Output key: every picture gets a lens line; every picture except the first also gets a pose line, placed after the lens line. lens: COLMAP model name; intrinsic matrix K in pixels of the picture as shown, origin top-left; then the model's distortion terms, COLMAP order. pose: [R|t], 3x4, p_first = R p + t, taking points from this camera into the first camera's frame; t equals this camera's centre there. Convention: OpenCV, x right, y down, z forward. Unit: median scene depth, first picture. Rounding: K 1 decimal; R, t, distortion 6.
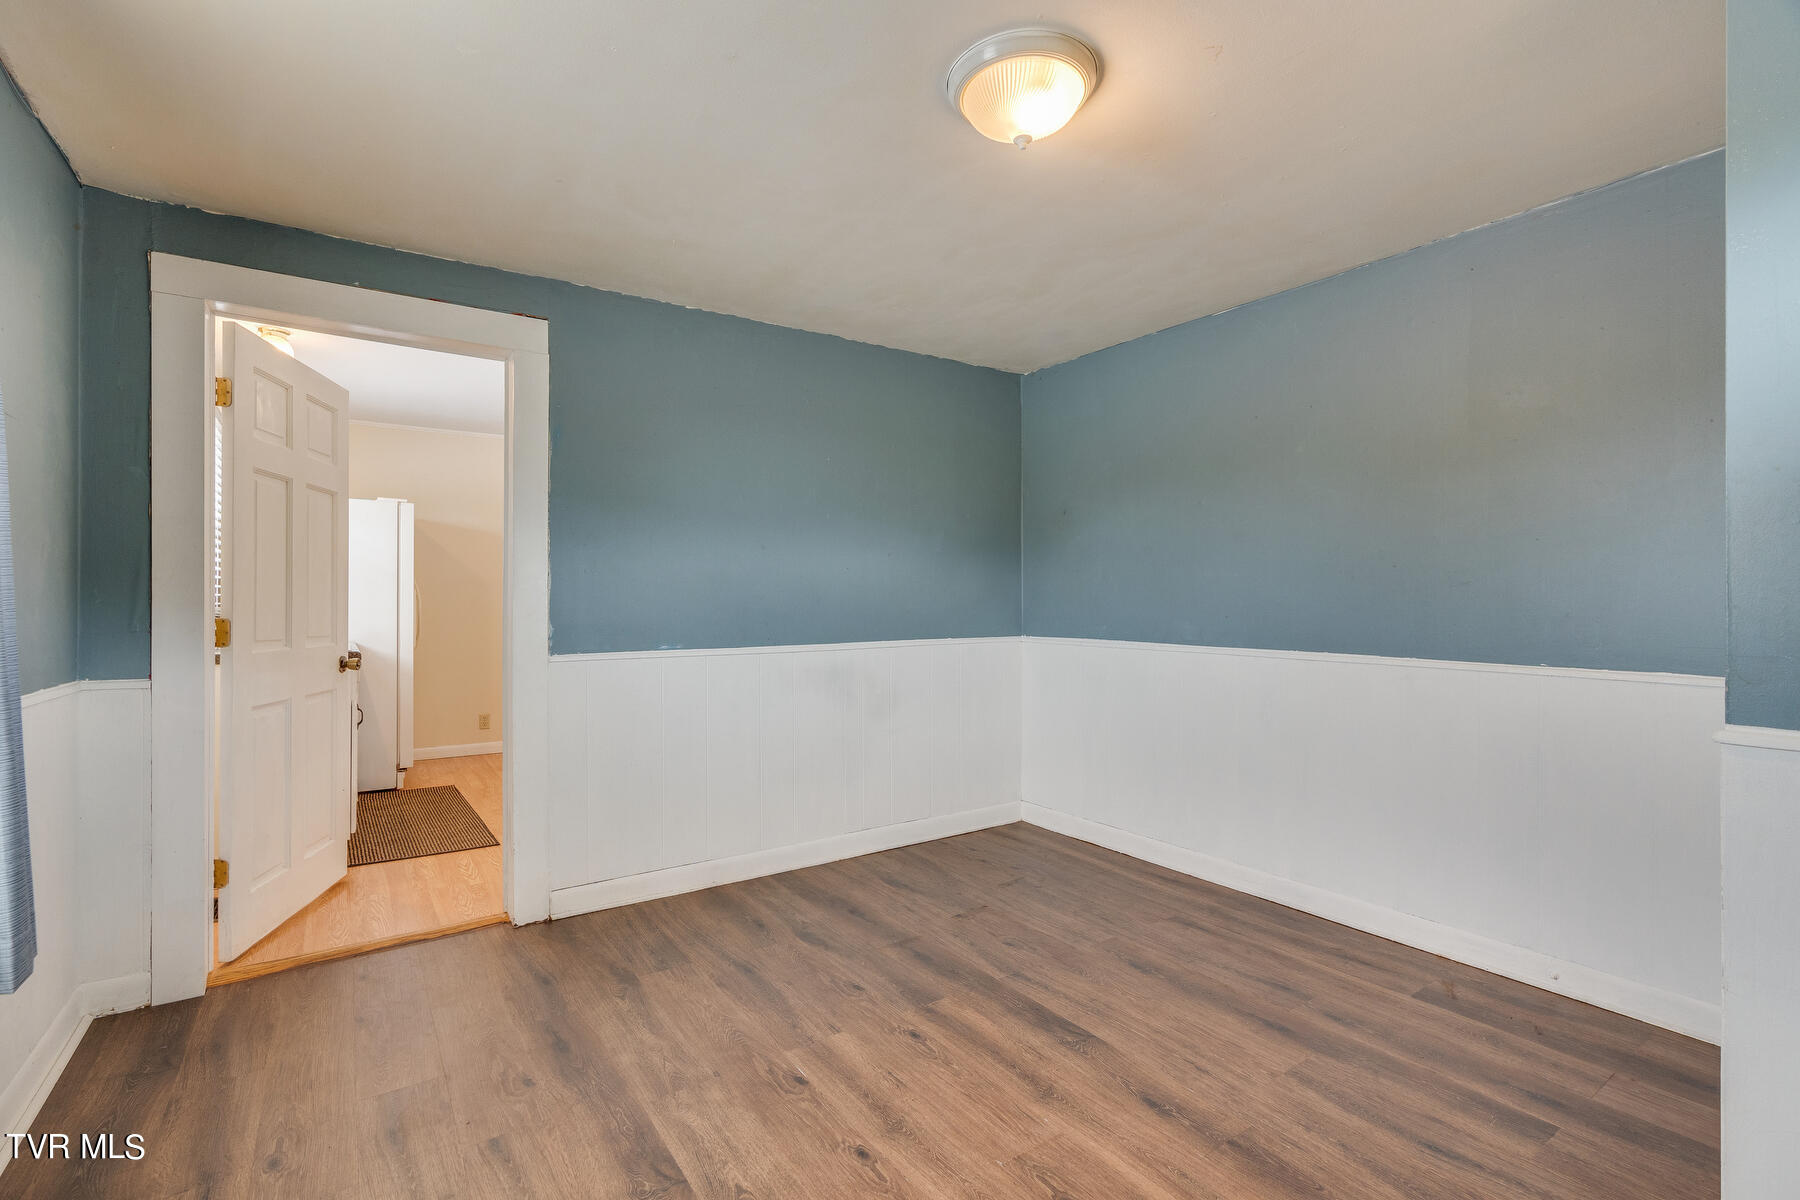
lens RADIAL K [[811.7, 0, 893.1], [0, 811.7, 600.4], [0, 0, 1]] dist [-0.001482, 0.000242]
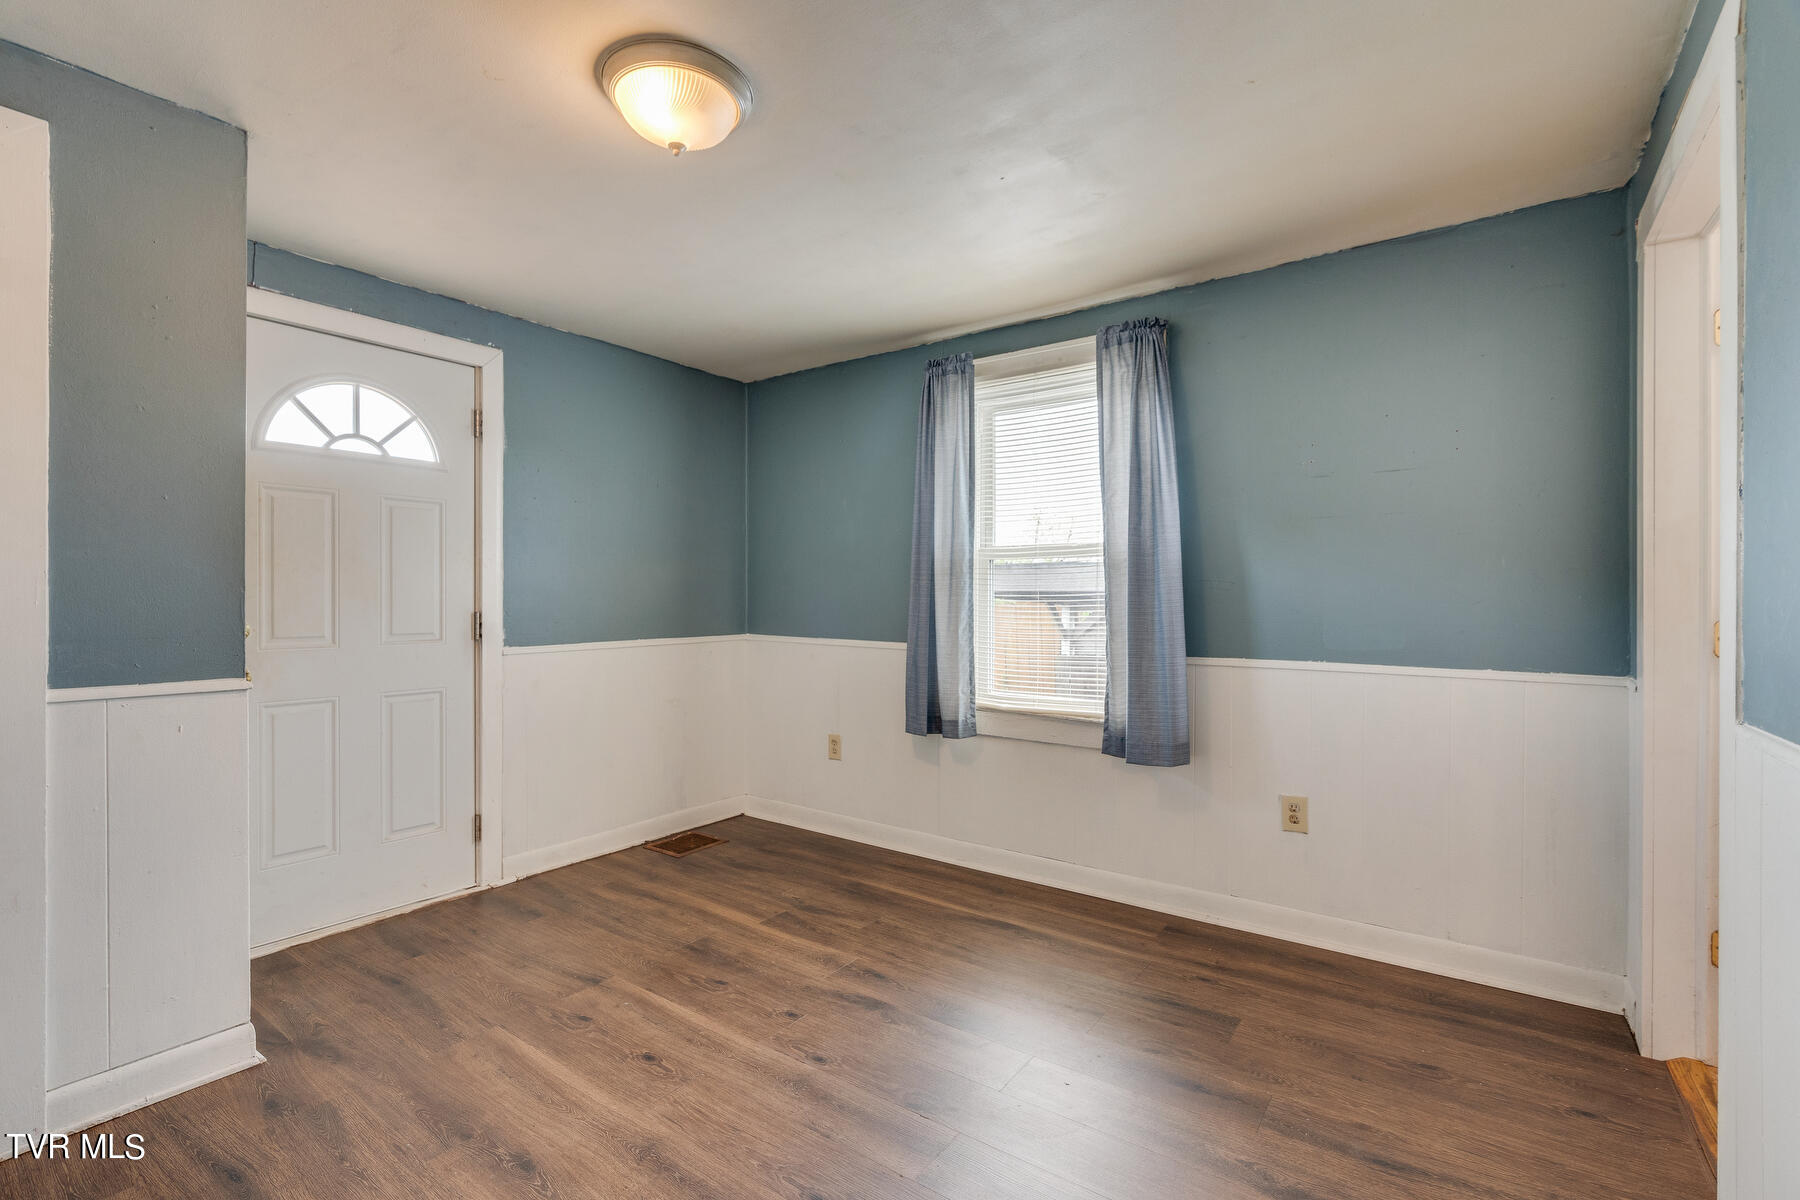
lens RADIAL K [[811.7, 0, 893.1], [0, 811.7, 600.4], [0, 0, 1]] dist [-0.001482, 0.000242]
pose [[-0.941523, 0.001337, -0.336946, 0.214237], [0.001643, 0.999998, -0.000622, 0.002940], [0.336945, -0.001139, -0.941524, 1.765250]]
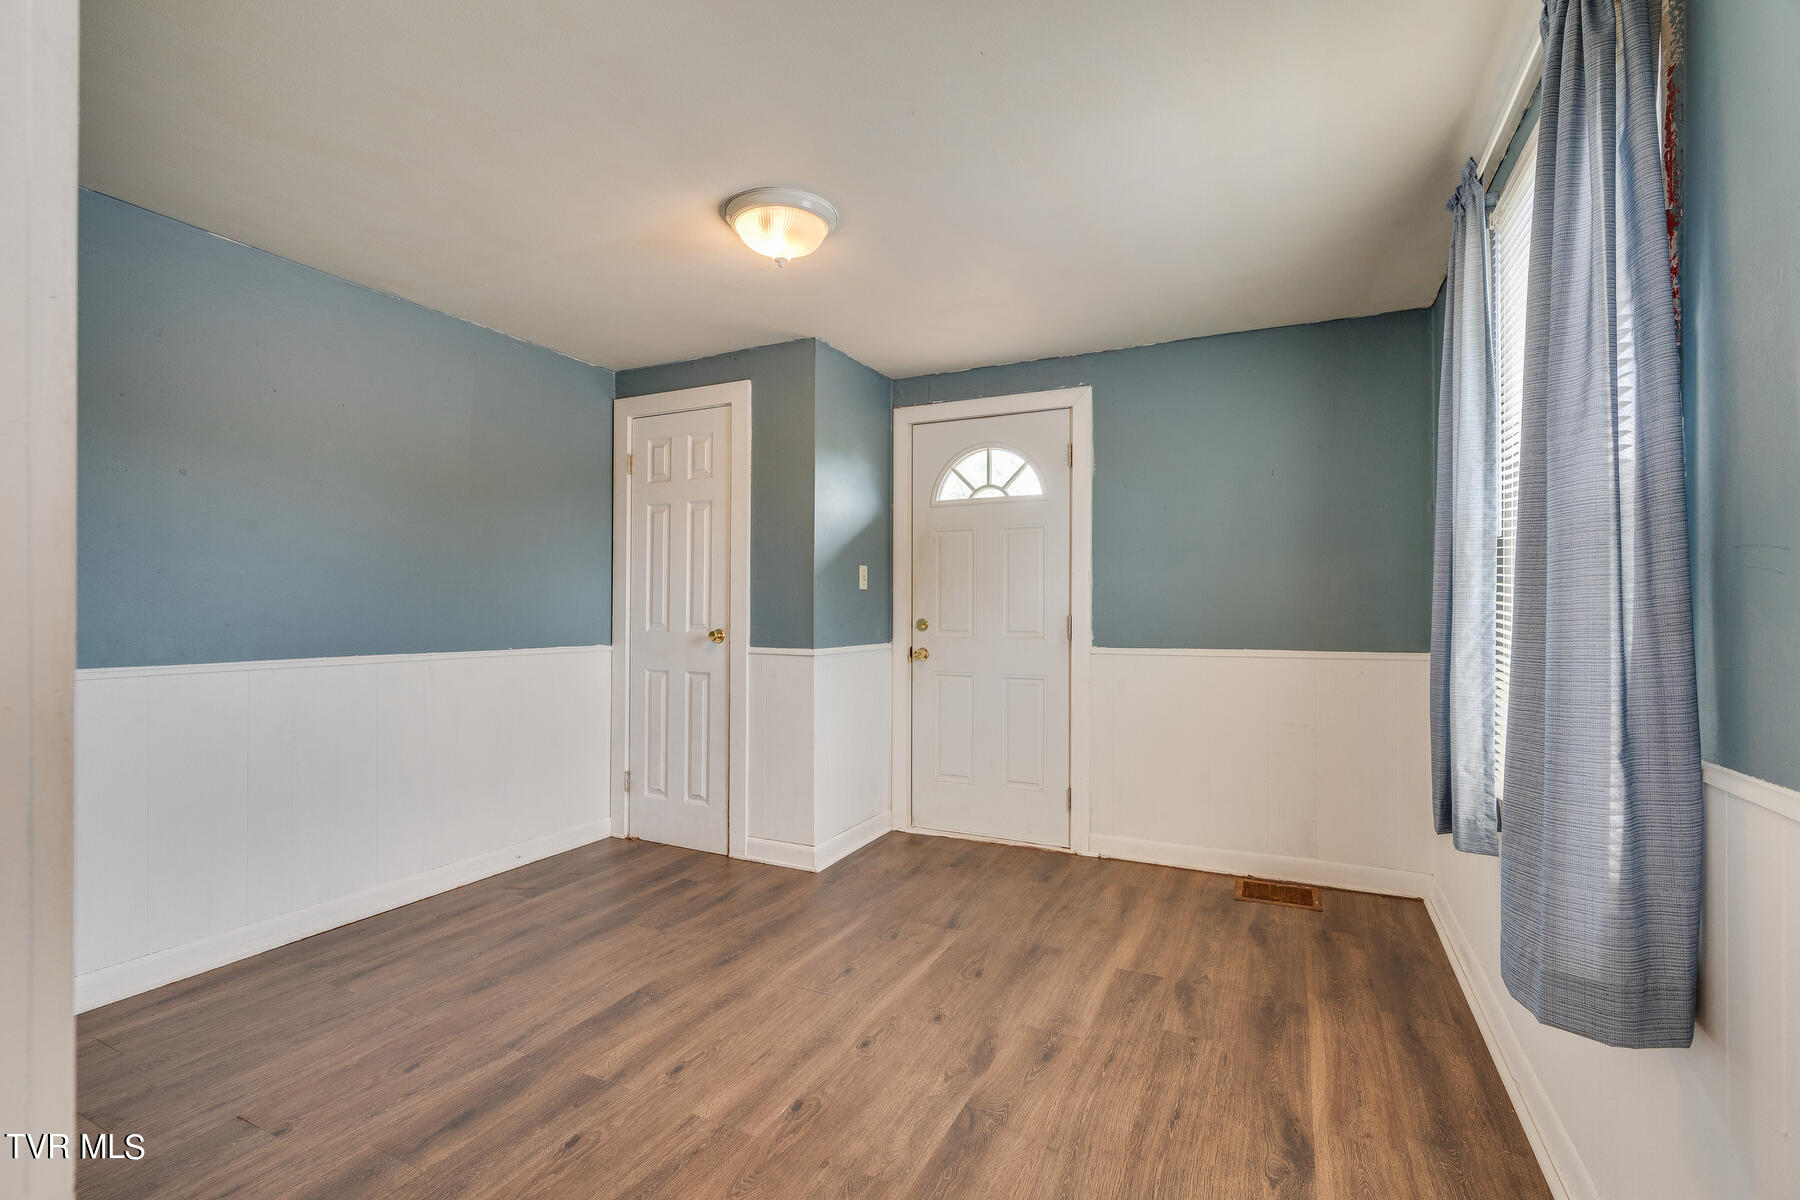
lens RADIAL K [[814.4, 0, 894.8], [0, 814.4, 609.1], [0, 0, 1]] dist [-0.000513, 0.000116]
pose [[-0.492903, -0.002719, 0.870080, -0.940991], [-0.001280, 0.999996, 0.002399, 0.004586], [-0.870084, 0.000068, -0.492904, 1.287935]]
